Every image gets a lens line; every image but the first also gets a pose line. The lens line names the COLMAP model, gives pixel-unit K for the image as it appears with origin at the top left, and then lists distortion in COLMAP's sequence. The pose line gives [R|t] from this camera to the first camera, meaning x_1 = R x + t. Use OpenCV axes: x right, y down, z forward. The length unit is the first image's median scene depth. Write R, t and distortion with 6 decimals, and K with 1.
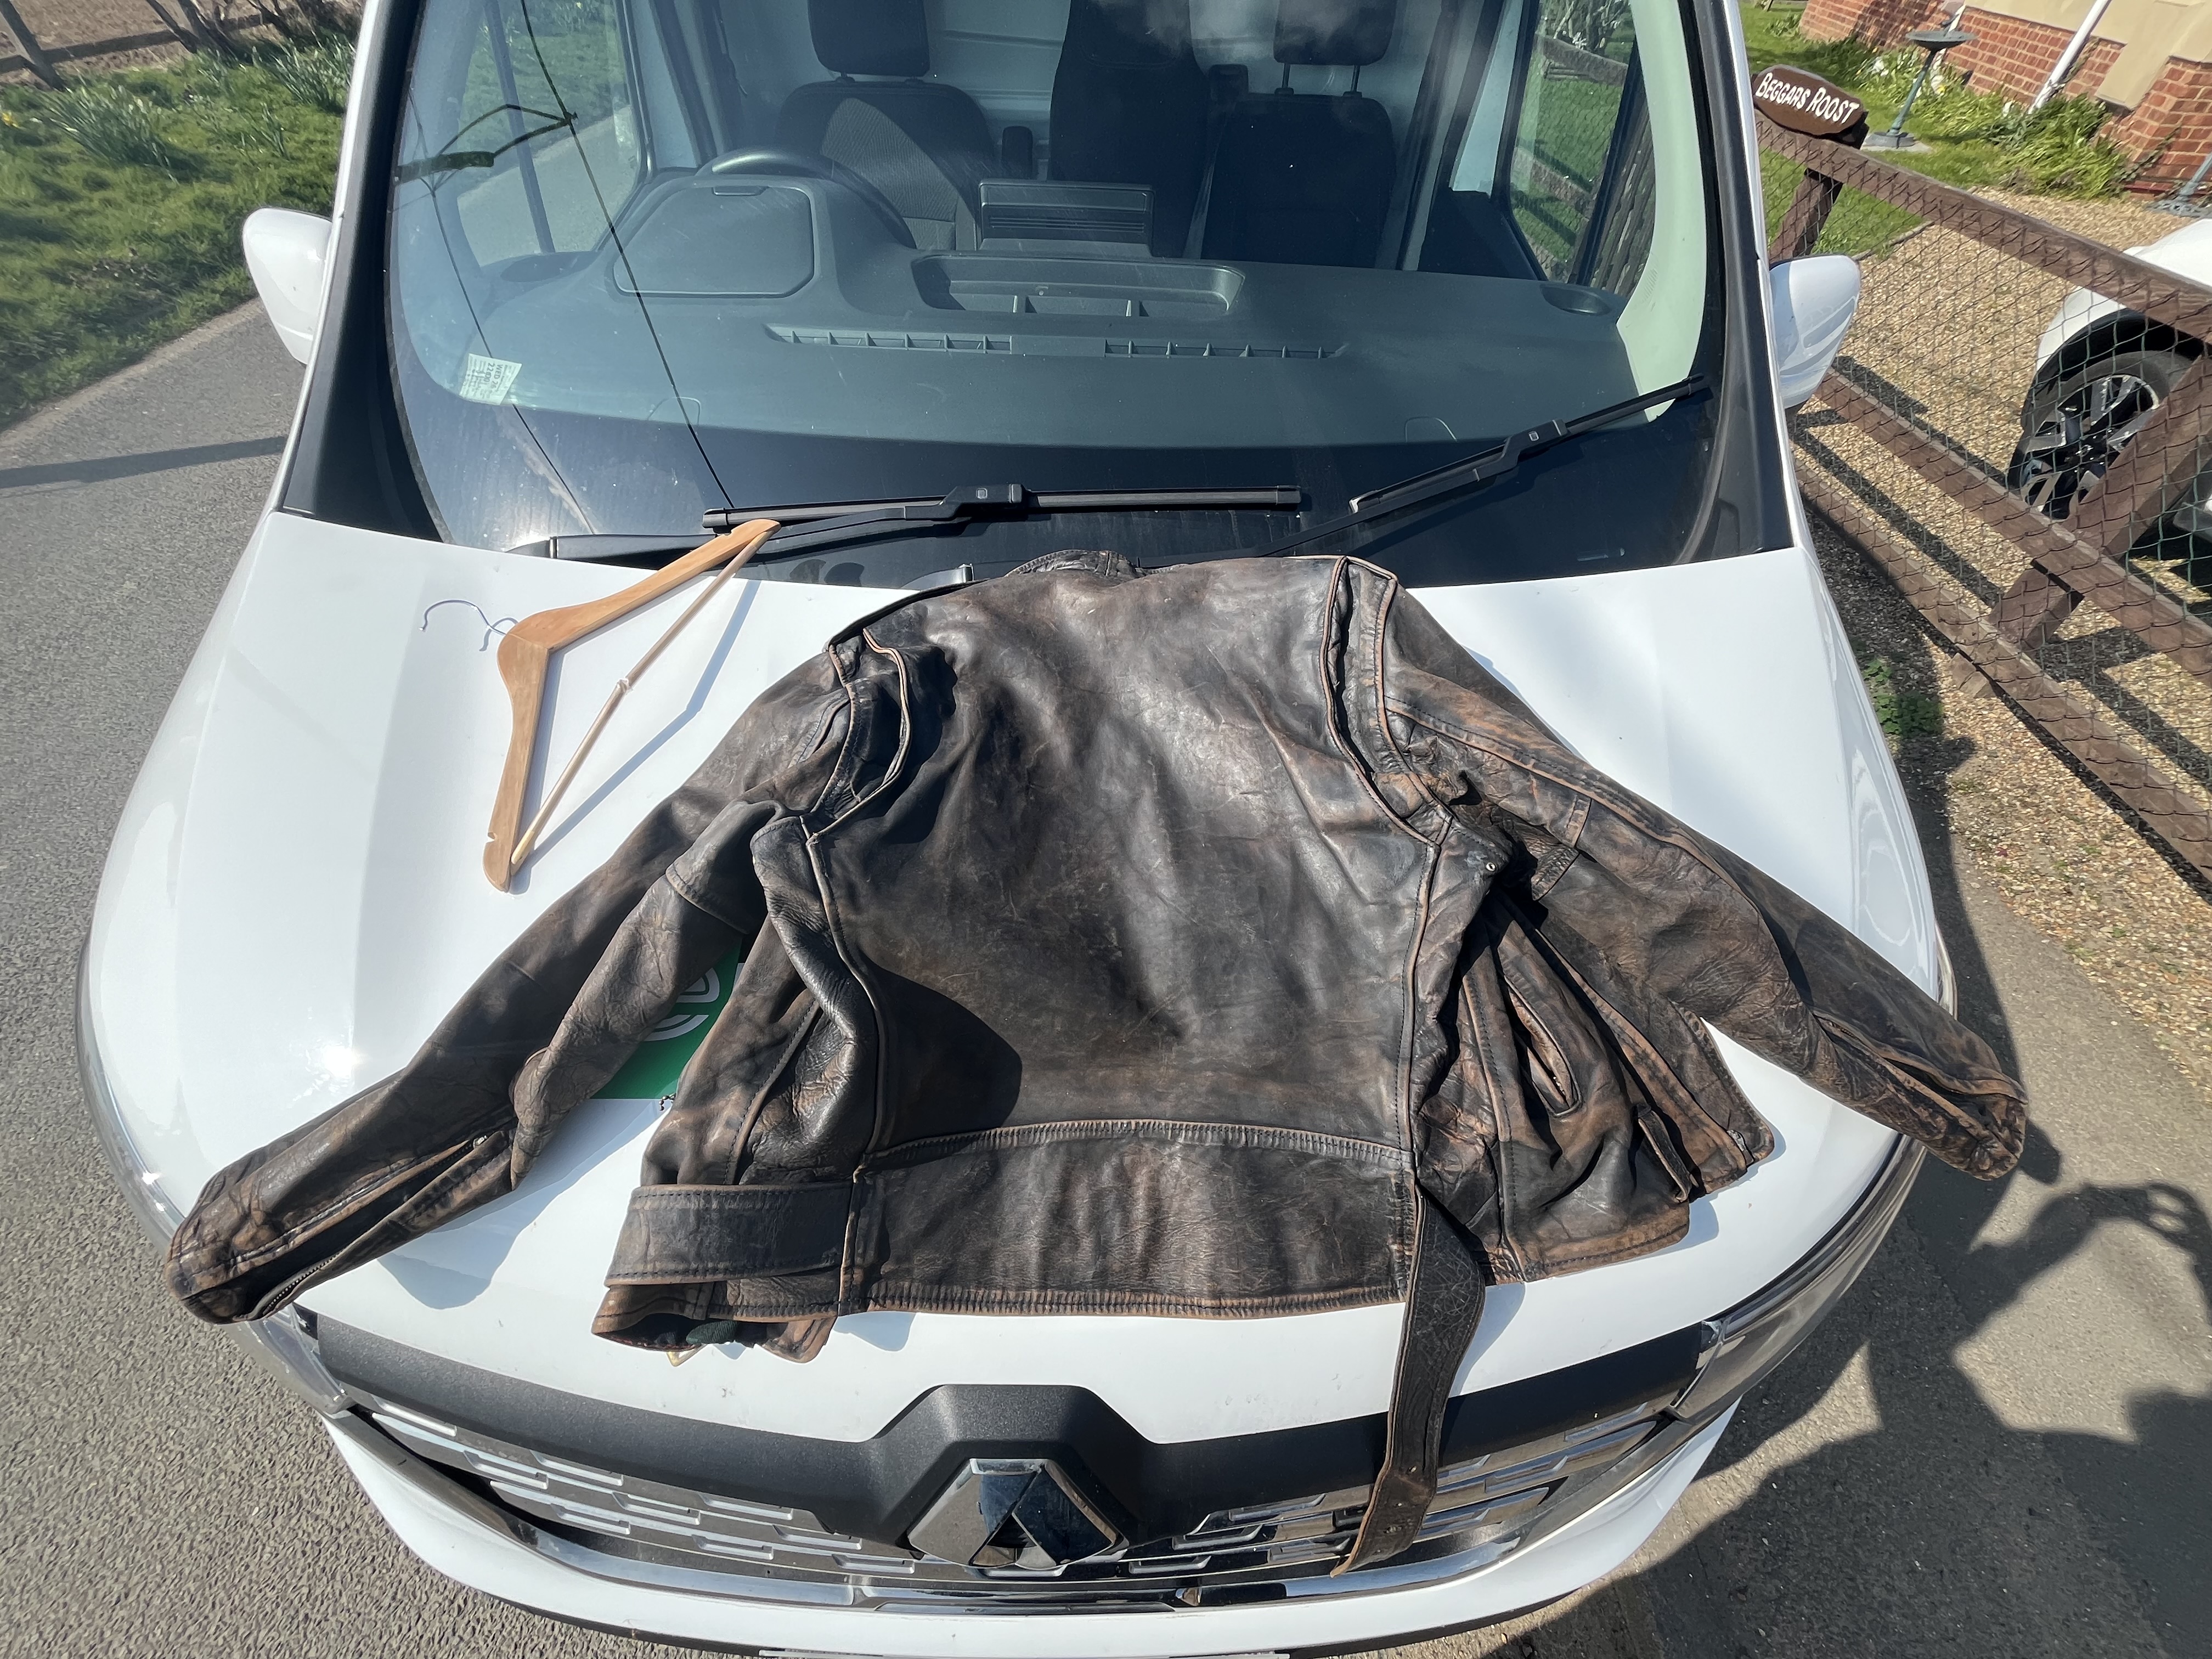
lens RADIAL K [[896.5, 0, 1098.6], [0, 896.5, 826.6], [0, 0, 1]] dist [-0.004764, 0.000700]
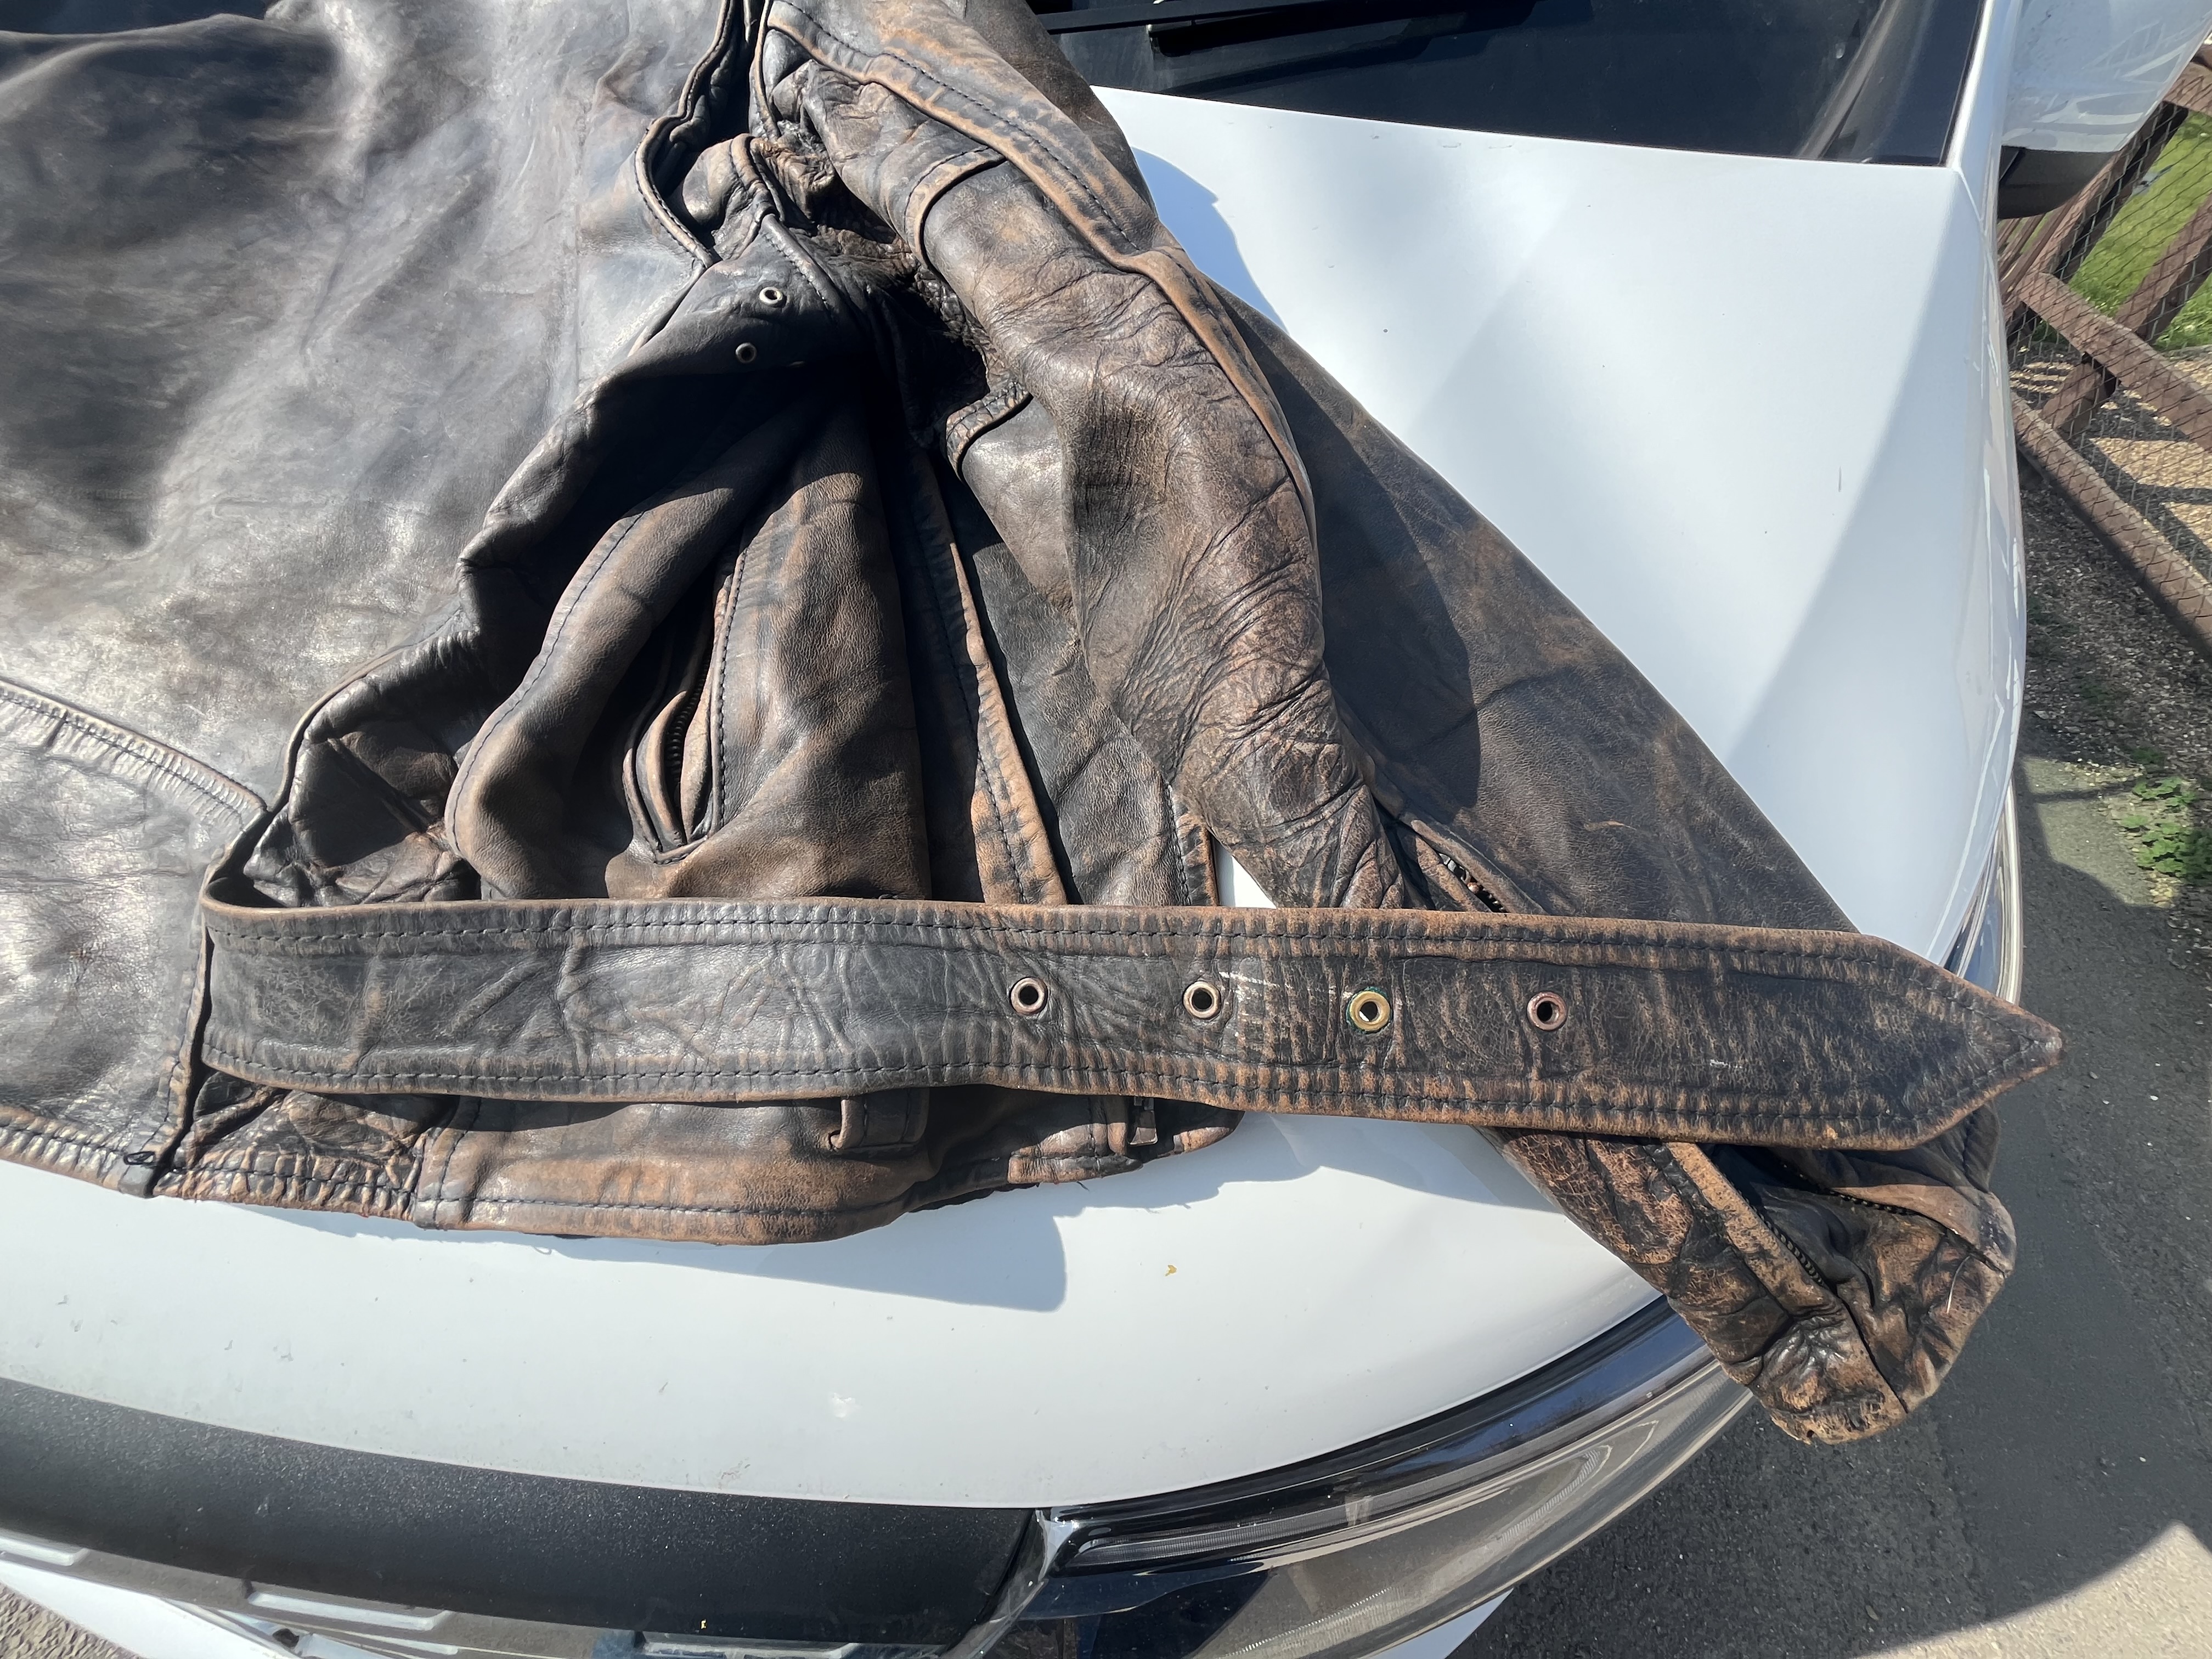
lens RADIAL K [[896.5, 0, 1107.7], [0, 896.5, 823.3], [0, 0, 1]] dist [-0.004764, 0.000700]
pose [[0.953408, 0.253441, -0.163650, 0.258284], [-0.254067, 0.967029, 0.017448, 0.081781], [0.162676, 0.024943, 0.986364, 0.220332]]
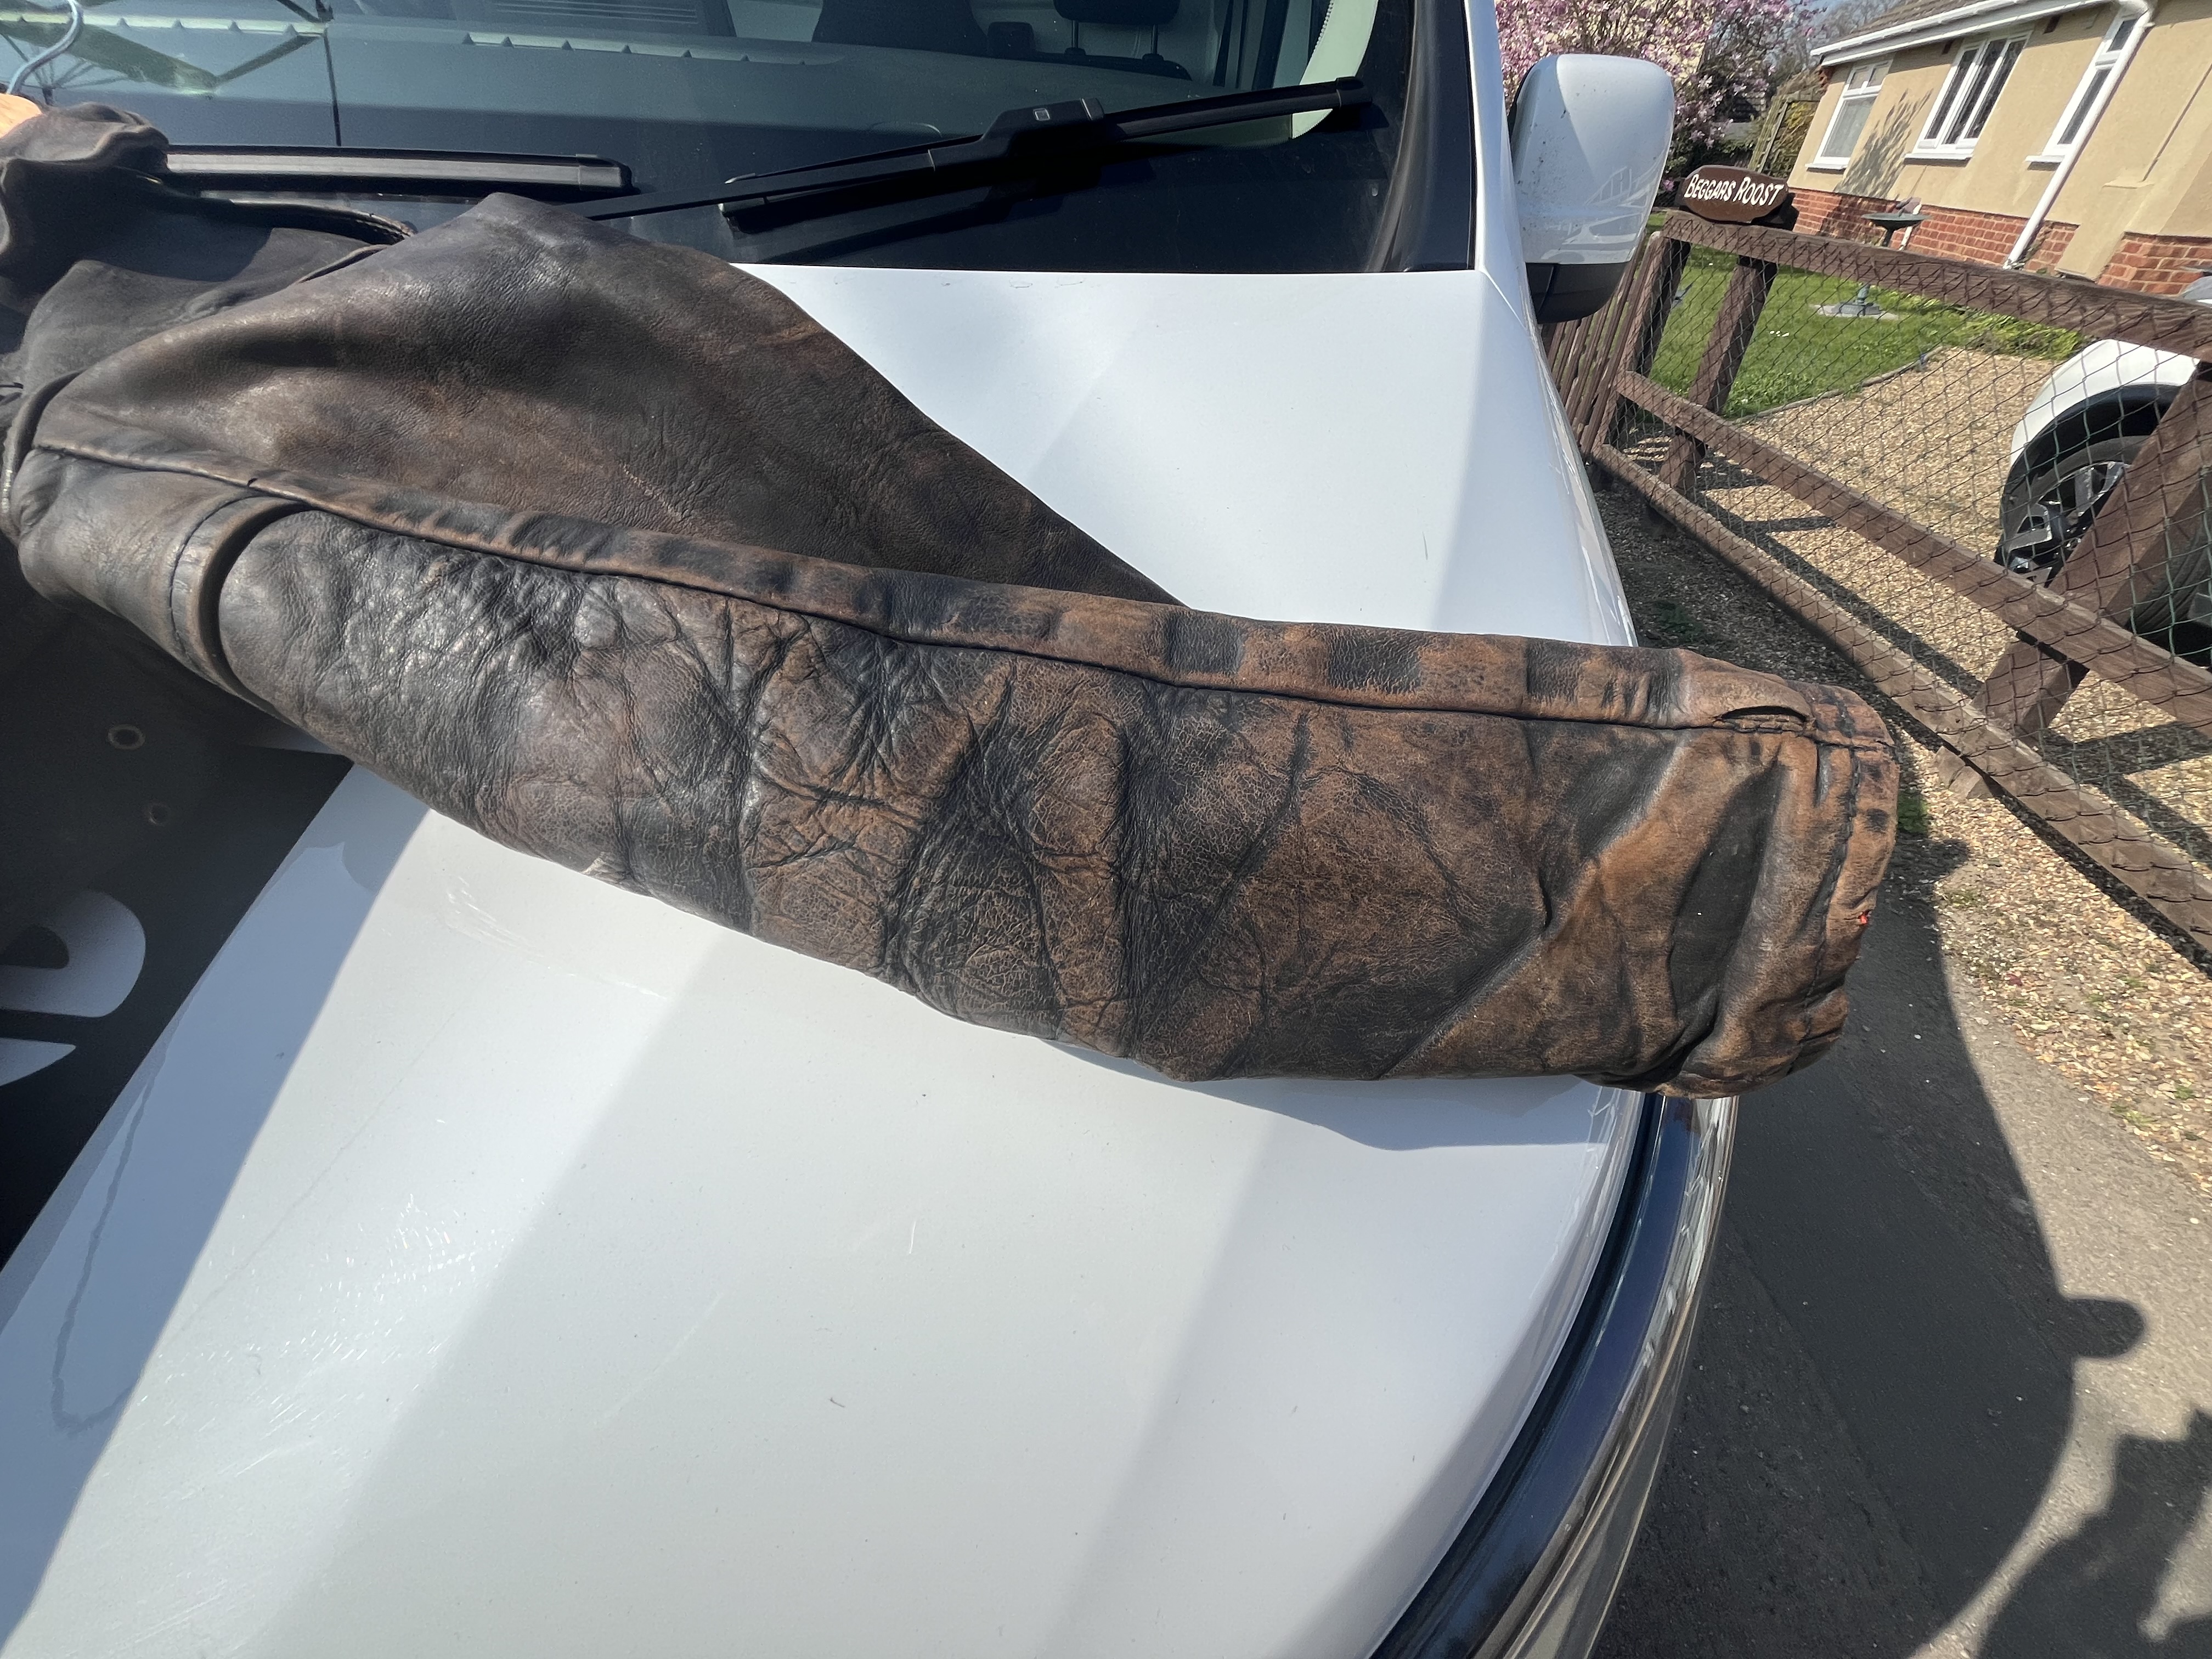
lens RADIAL K [[896.5, 0, 1102.4], [0, 896.5, 827.4], [0, 0, 1]] dist [-0.004764, 0.000700]
pose [[0.998718, 0.044026, -0.024971, 0.296458], [-0.047360, 0.986915, -0.154132, 0.066047], [0.017858, 0.155117, 0.987735, 0.254319]]
